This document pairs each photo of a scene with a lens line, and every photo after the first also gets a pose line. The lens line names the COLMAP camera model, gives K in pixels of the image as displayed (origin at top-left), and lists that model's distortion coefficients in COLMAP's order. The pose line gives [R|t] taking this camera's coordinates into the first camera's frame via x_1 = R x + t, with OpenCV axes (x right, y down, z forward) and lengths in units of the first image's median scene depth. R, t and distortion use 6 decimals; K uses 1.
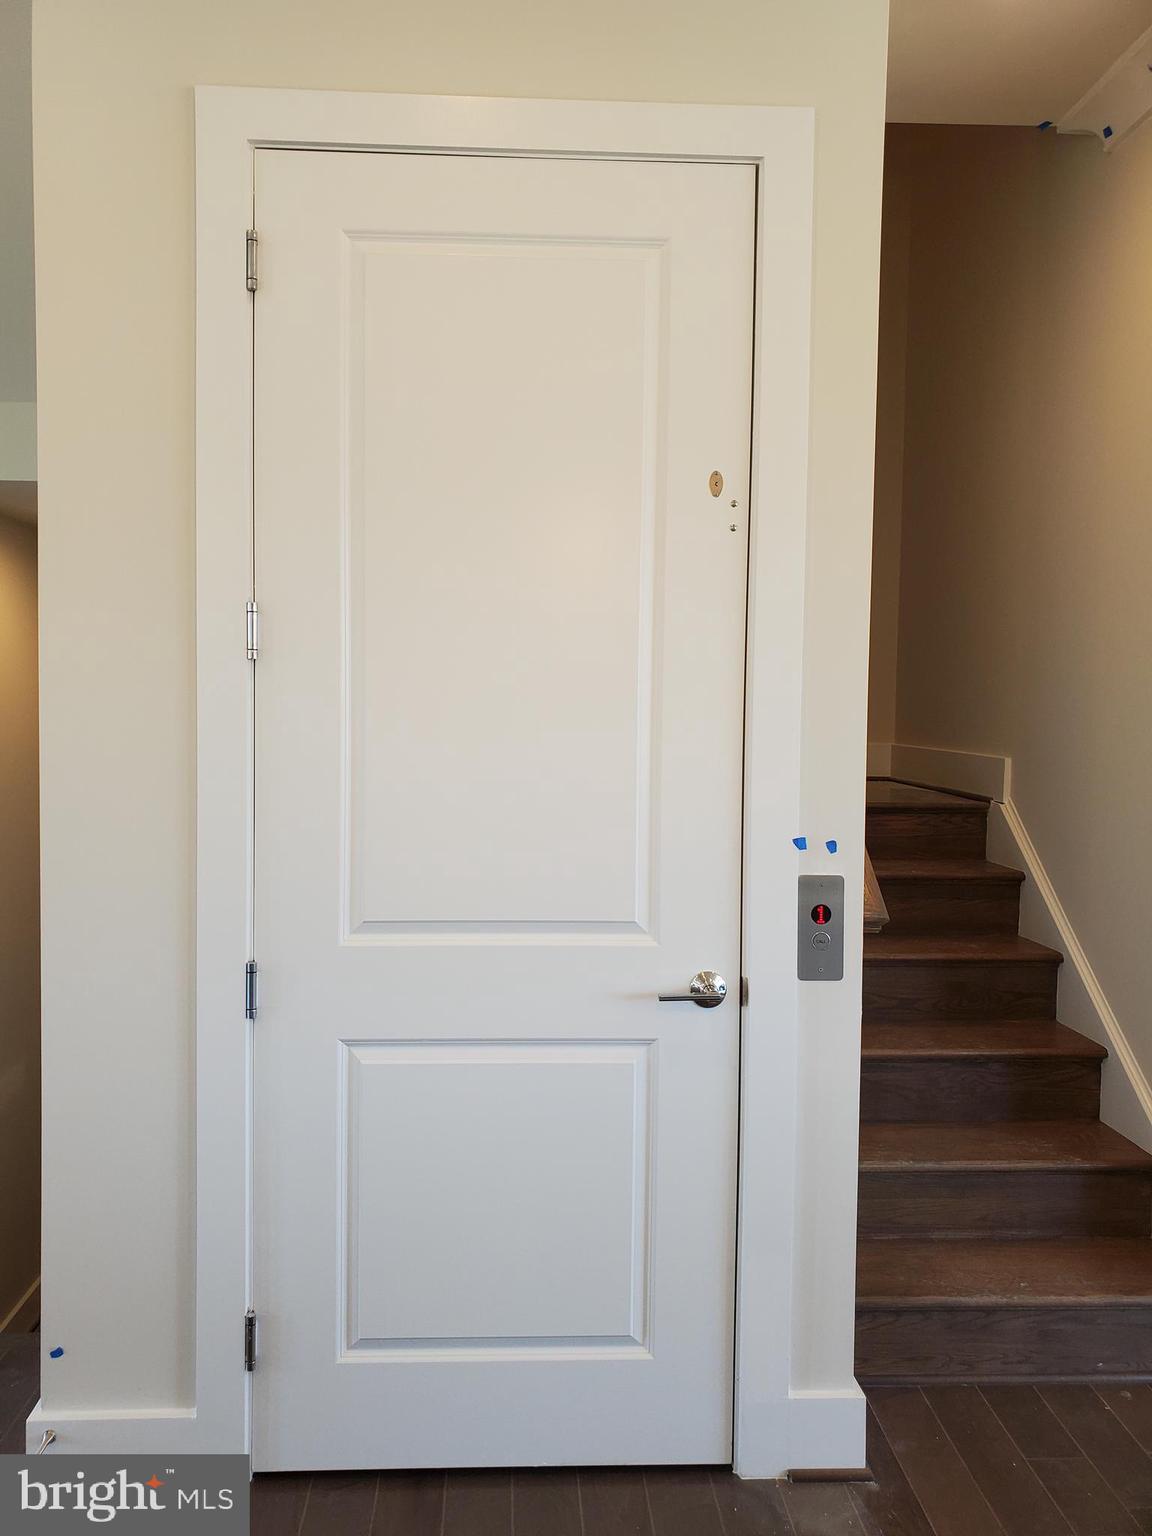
lens RADIAL K [[1184.8, 0, 551.8], [0, 1184.8, 765.9], [0, 0, 1]] dist [0.044823, -0.032772]
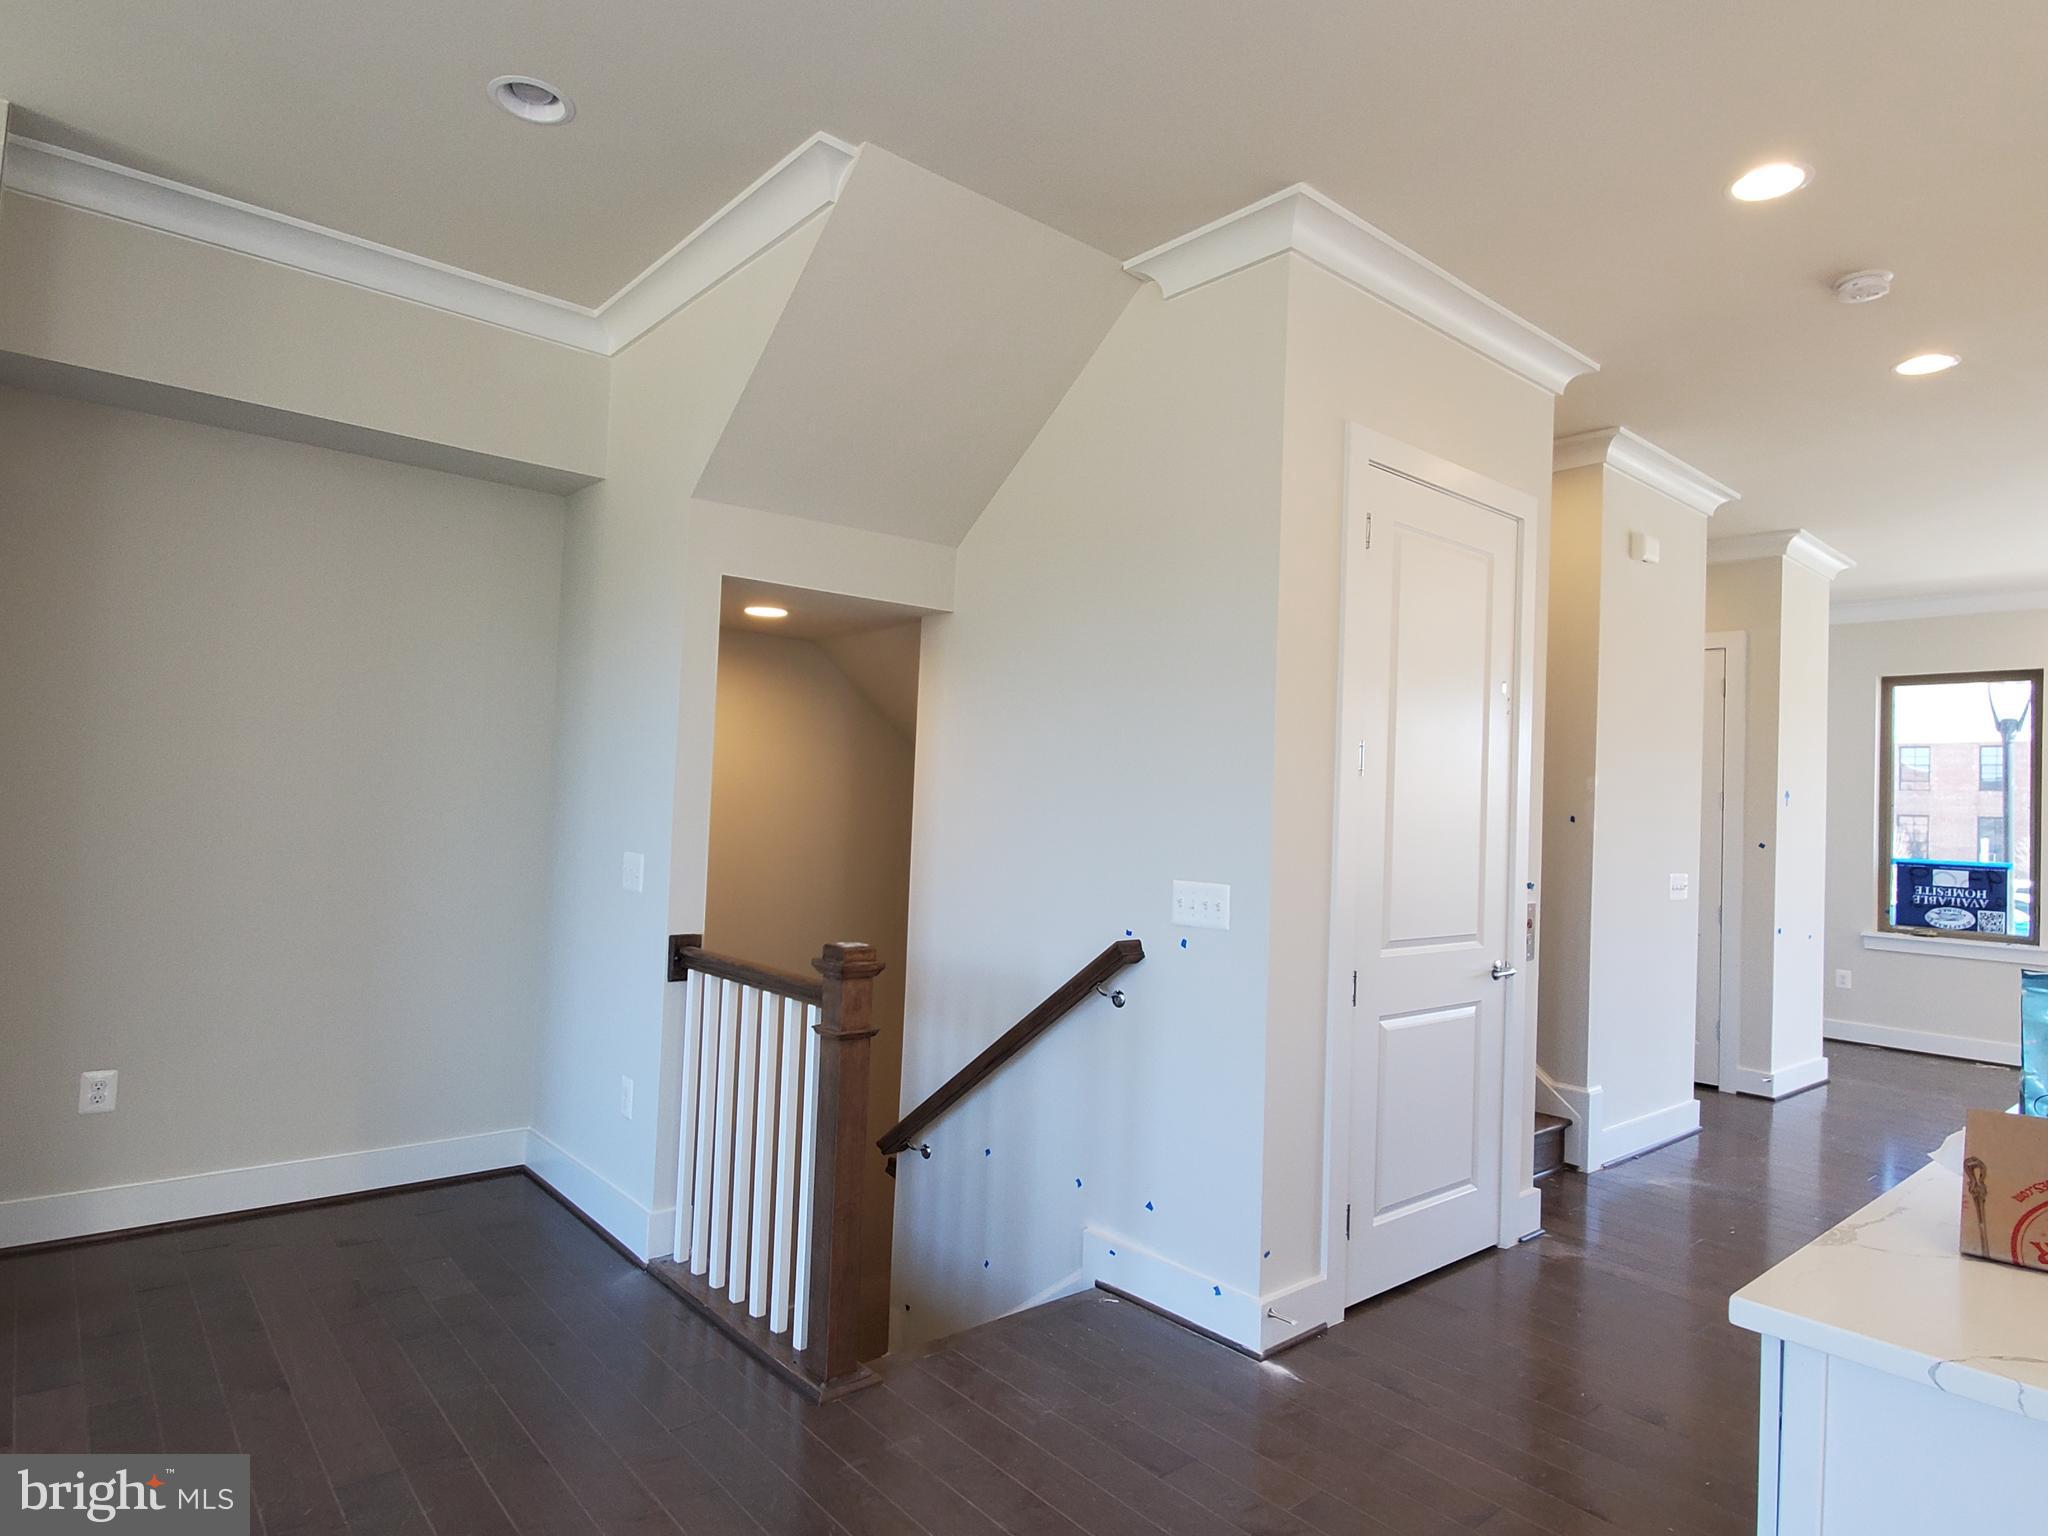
lens RADIAL K [[1158.9, 0, 1007.9], [0, 1158.9, 765.7], [0, 0, 1]] dist [0.018516, -0.018618]
pose [[0.793544, 0.041632, 0.607087, -1.508288], [-0.006043, 0.998147, -0.060551, -0.006406], [-0.608483, 0.044382, 0.792325, 0.061043]]
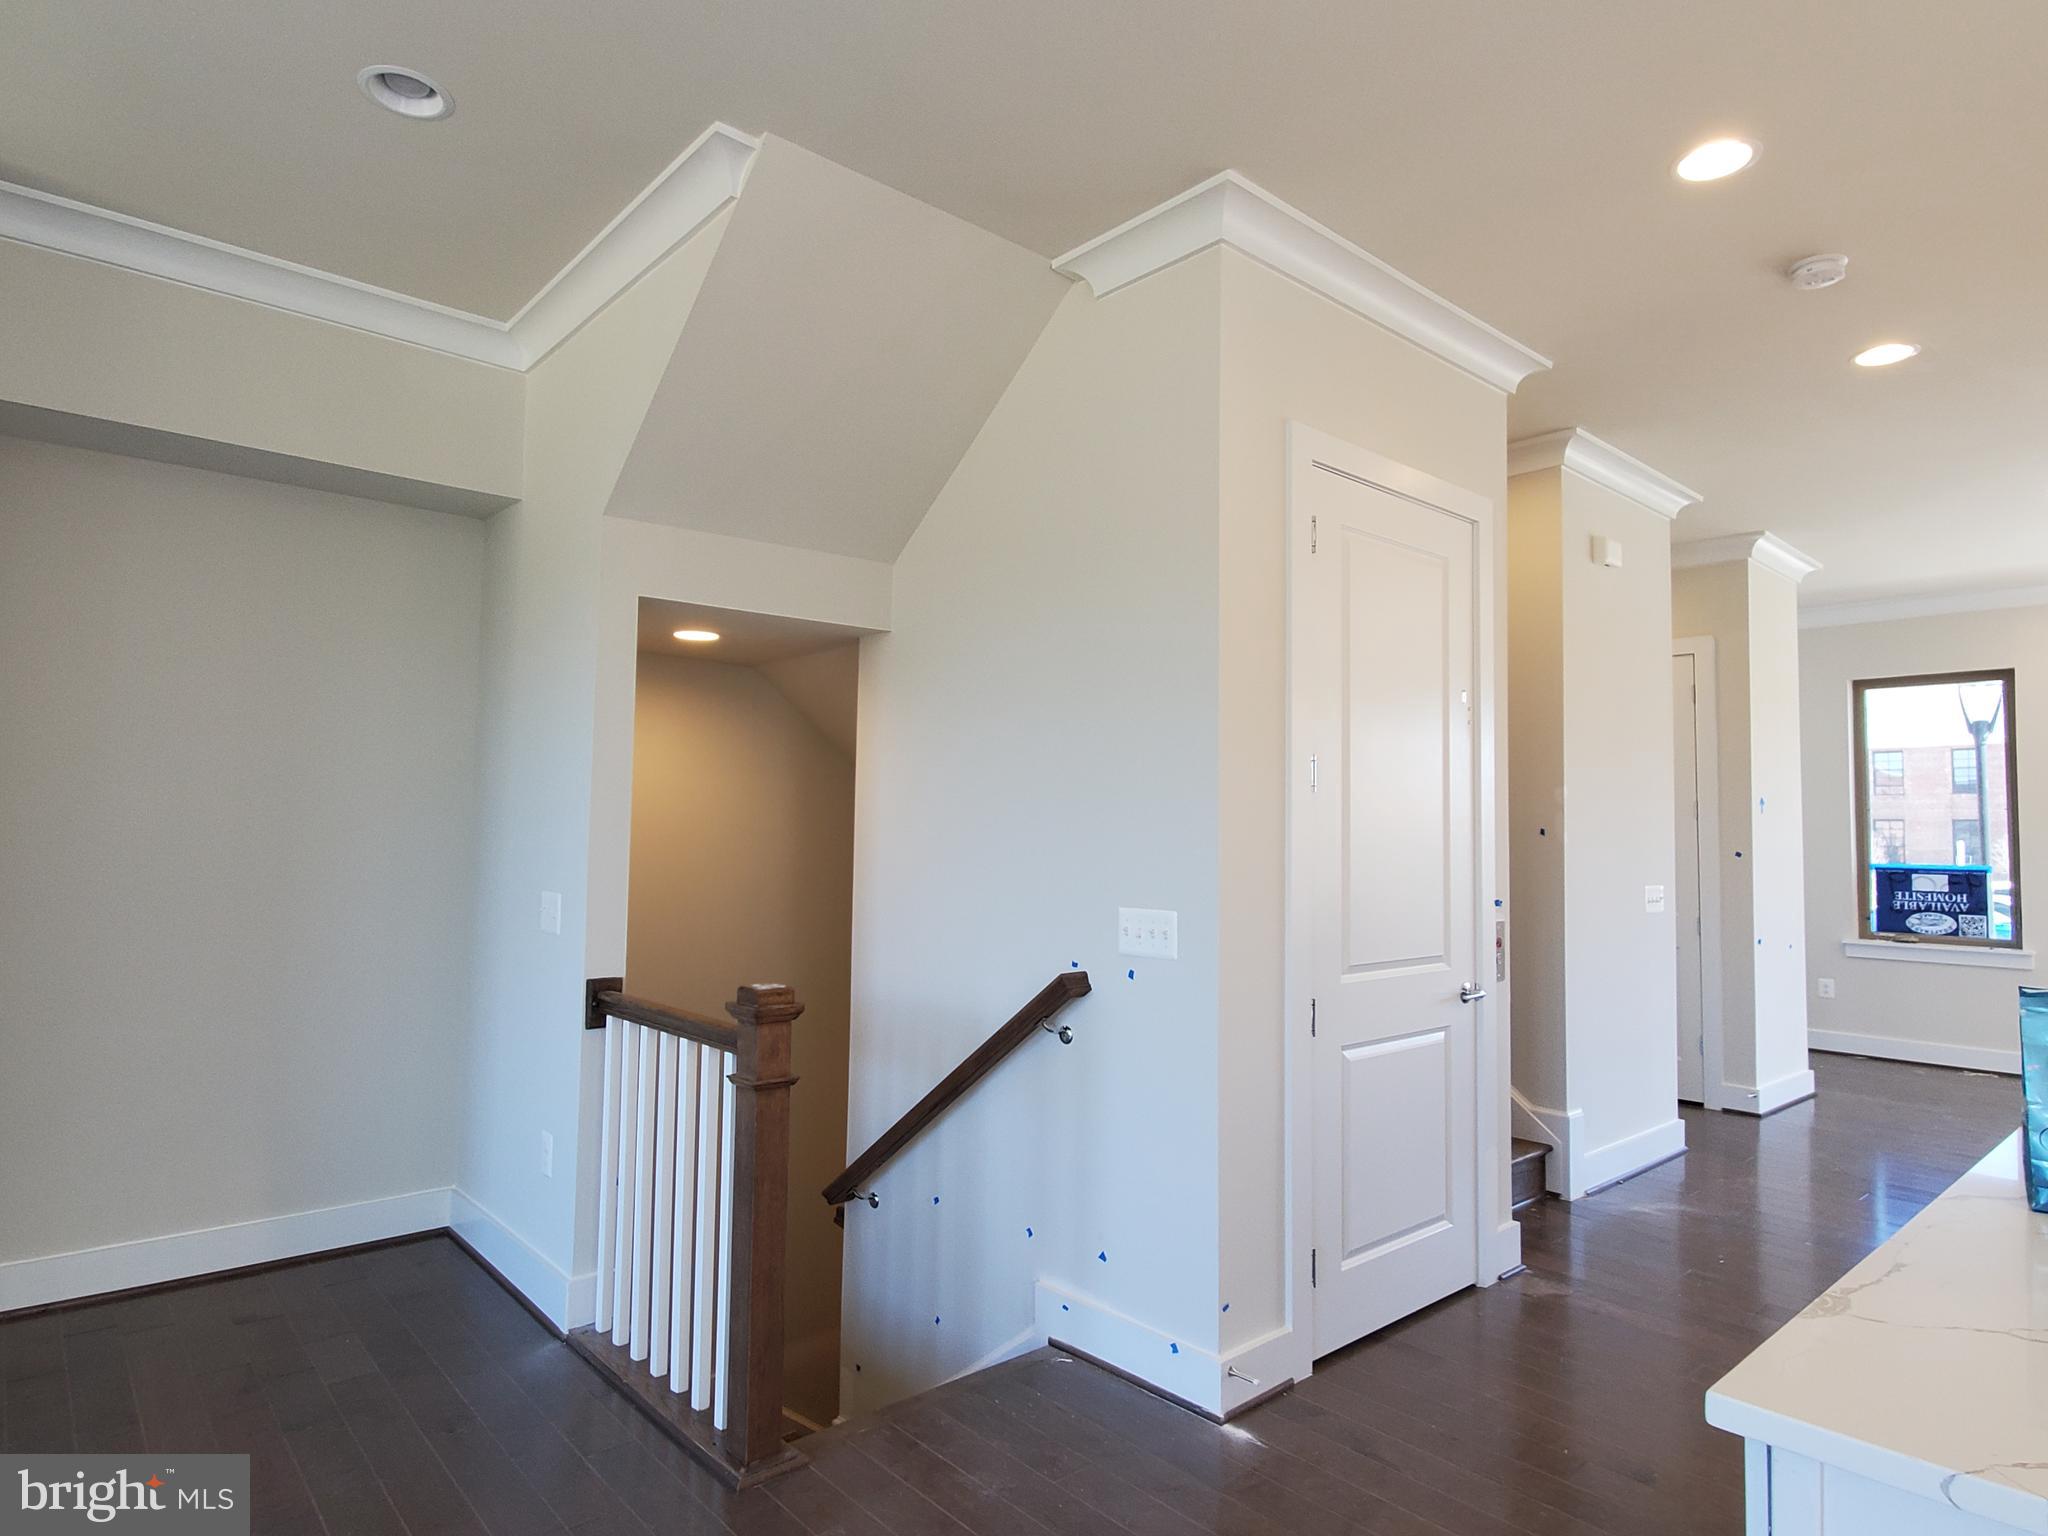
lens RADIAL K [[1158.9, 0, 1007.9], [0, 1158.9, 765.7], [0, 0, 1]] dist [0.018516, -0.018618]
pose [[0.785637, 0.036733, 0.617596, -1.408028], [0.018573, 0.996386, -0.082889, -0.007957], [-0.618408, 0.076592, 0.782116, 0.090240]]
